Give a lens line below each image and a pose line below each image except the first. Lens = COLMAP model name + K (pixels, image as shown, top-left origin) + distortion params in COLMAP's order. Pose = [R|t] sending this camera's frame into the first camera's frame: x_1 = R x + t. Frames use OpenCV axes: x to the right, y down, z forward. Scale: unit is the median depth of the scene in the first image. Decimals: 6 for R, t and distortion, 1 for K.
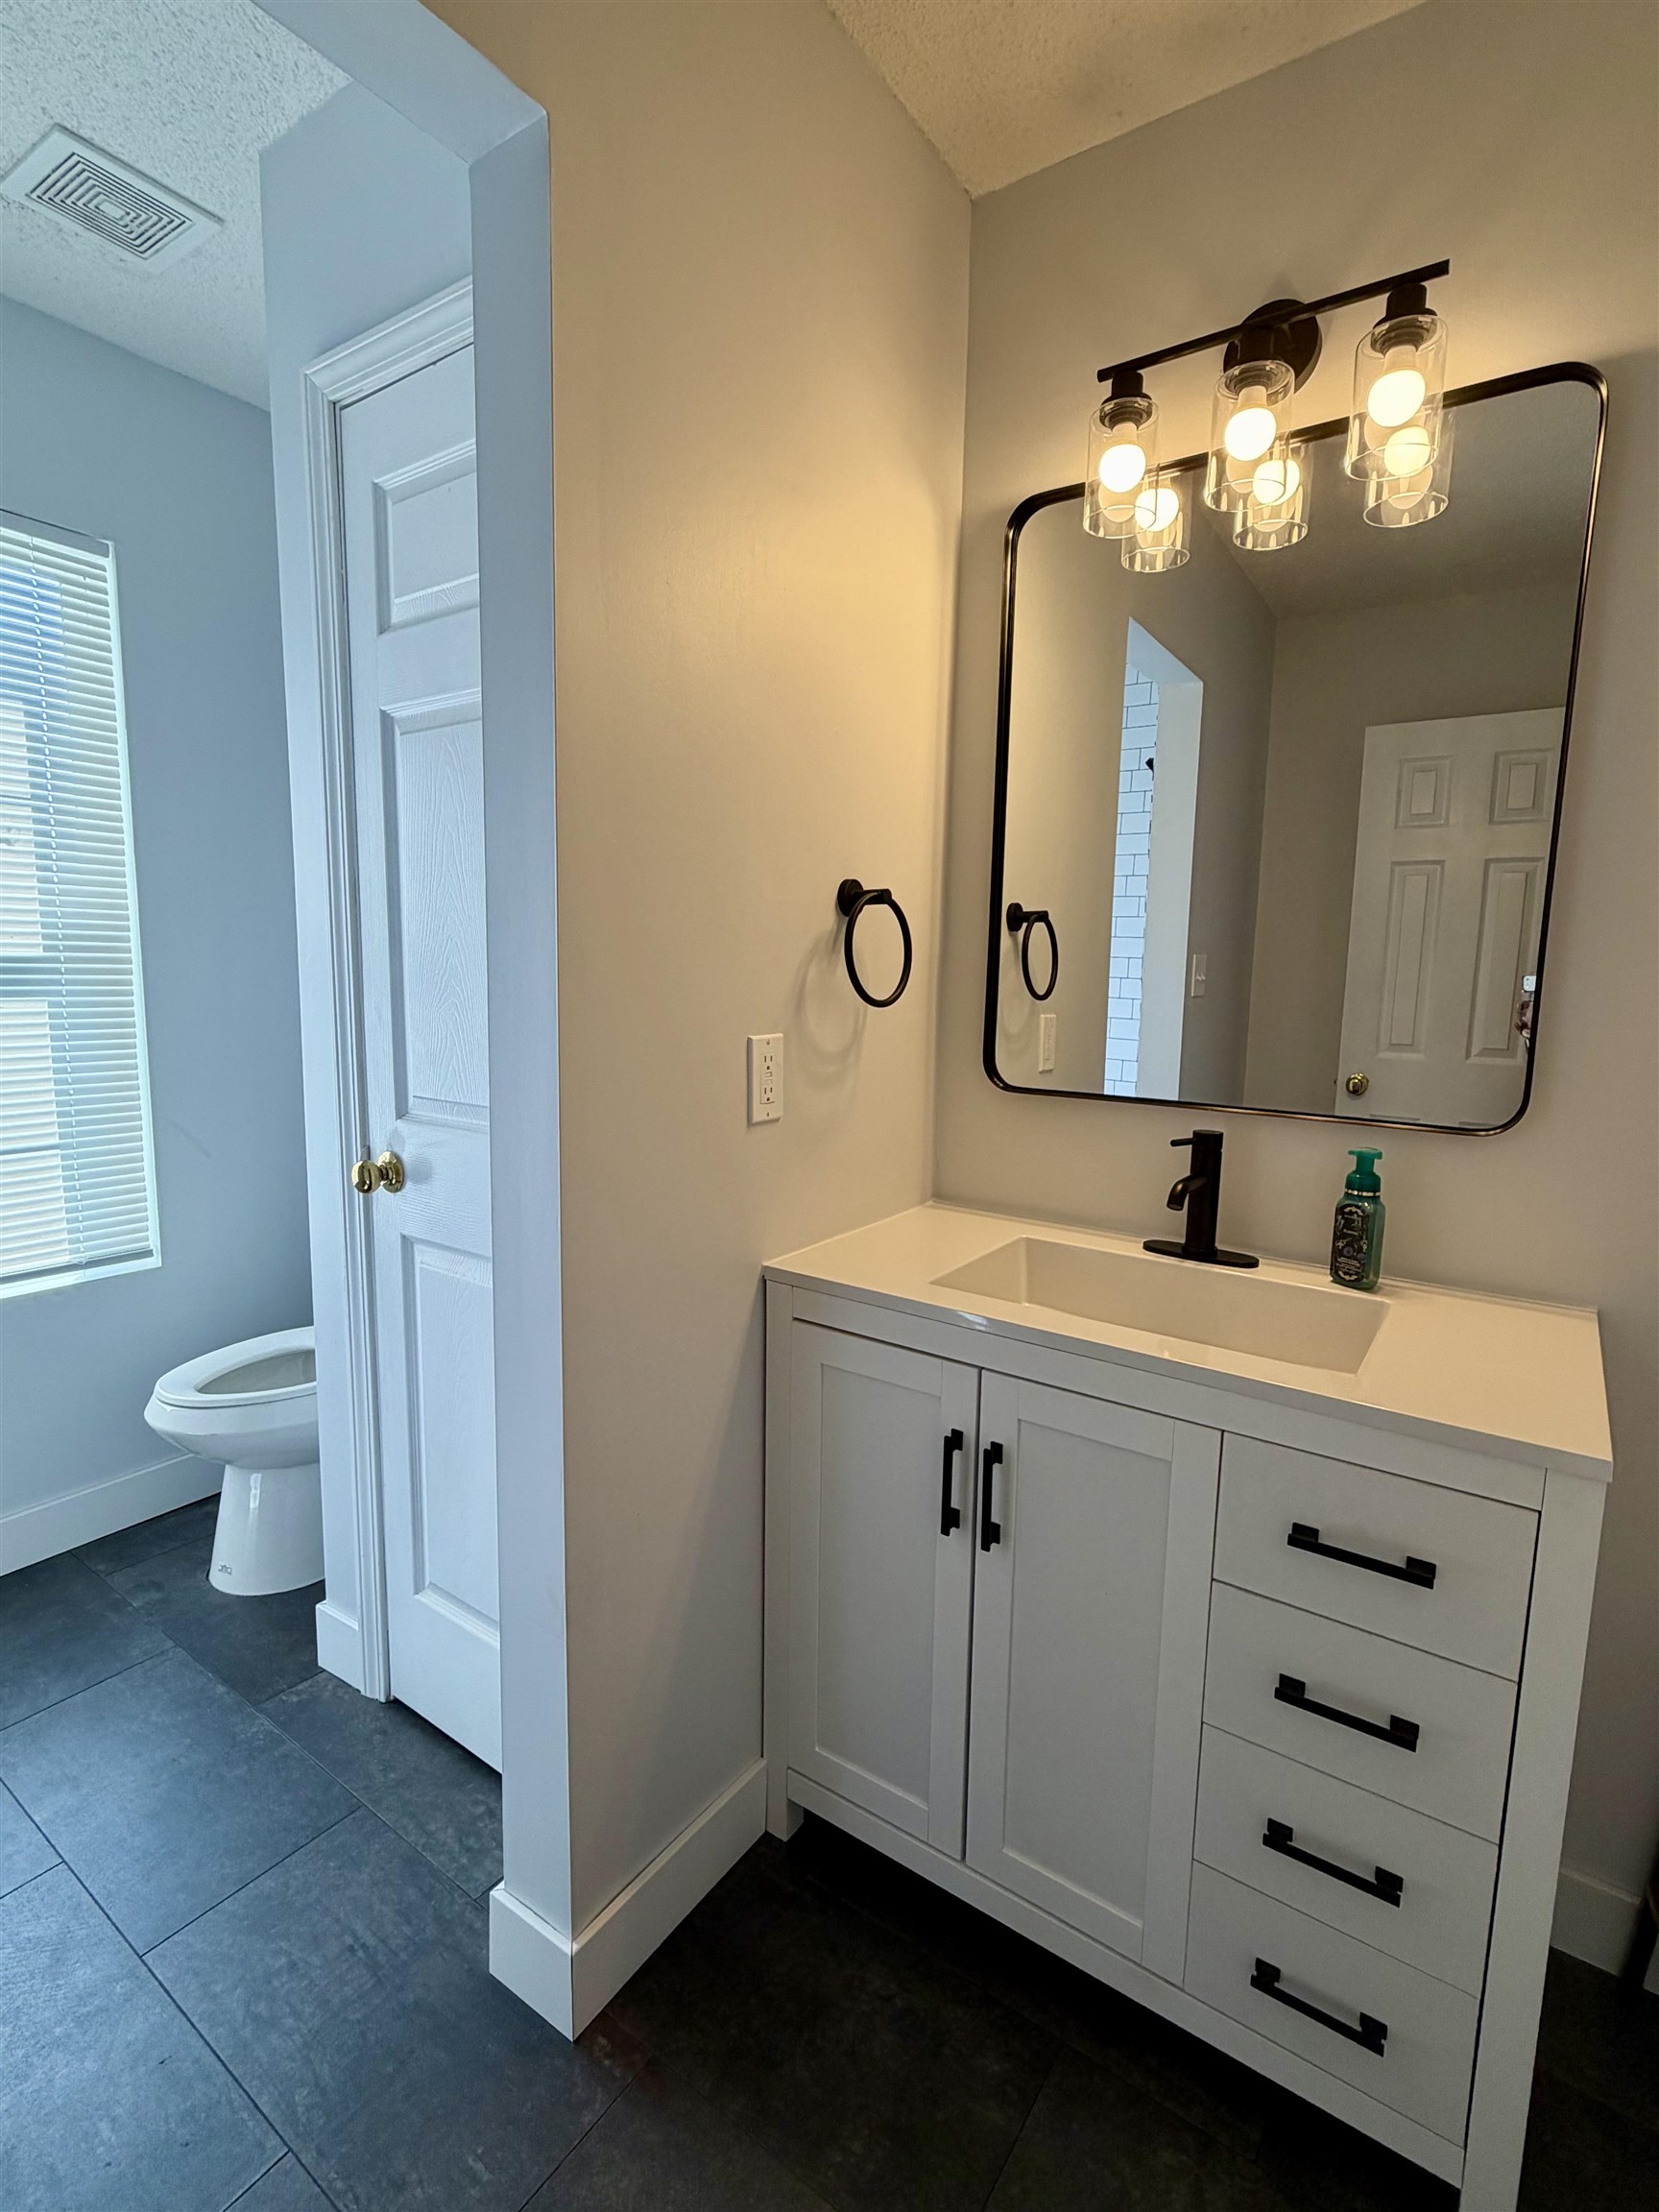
lens RADIAL K [[1035.1, 0, 830.2], [0, 1035.1, 1103.5], [0, 0, 1]] dist [0.001306, 0.000742]
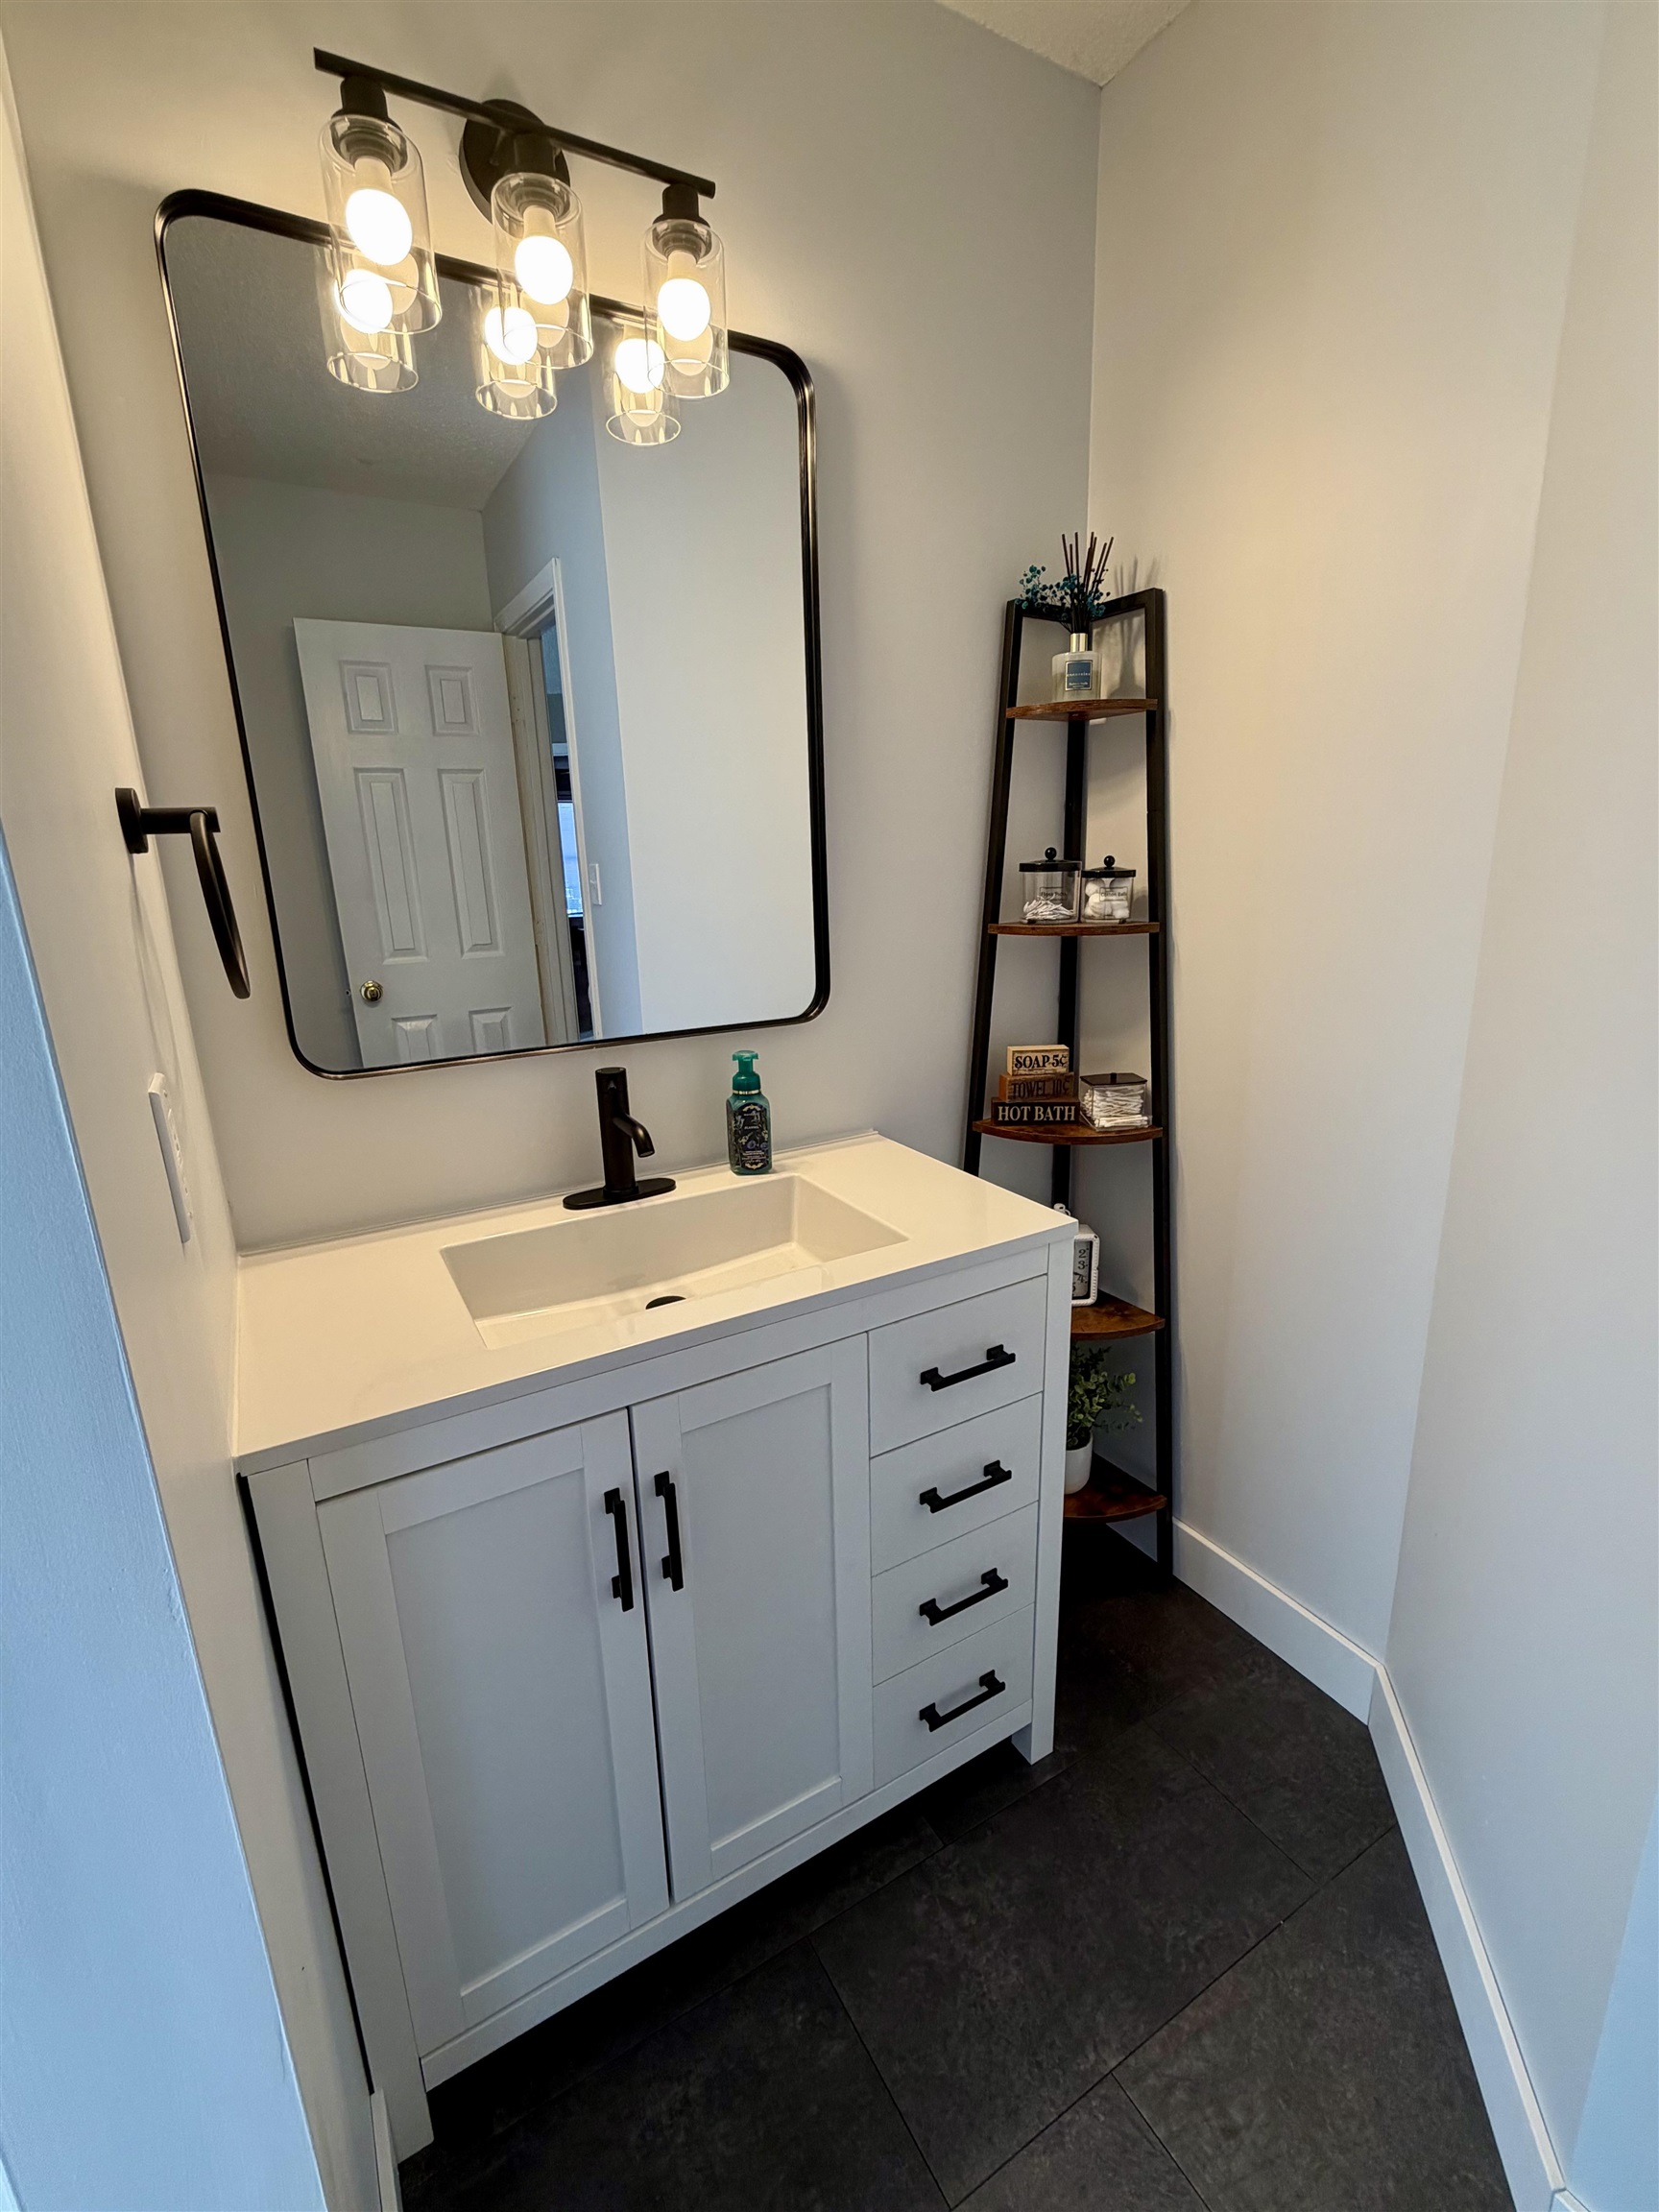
lens RADIAL K [[961.6, 0, 829.6], [0, 961.6, 1103.7], [0, 0, 1]] dist [0.000301, 0.000760]
pose [[0.425000, -0.260622, 0.866863, -0.355535], [0.157672, 0.964329, 0.212623, -0.108047], [-0.891355, 0.046315, 0.450933, 0.444735]]
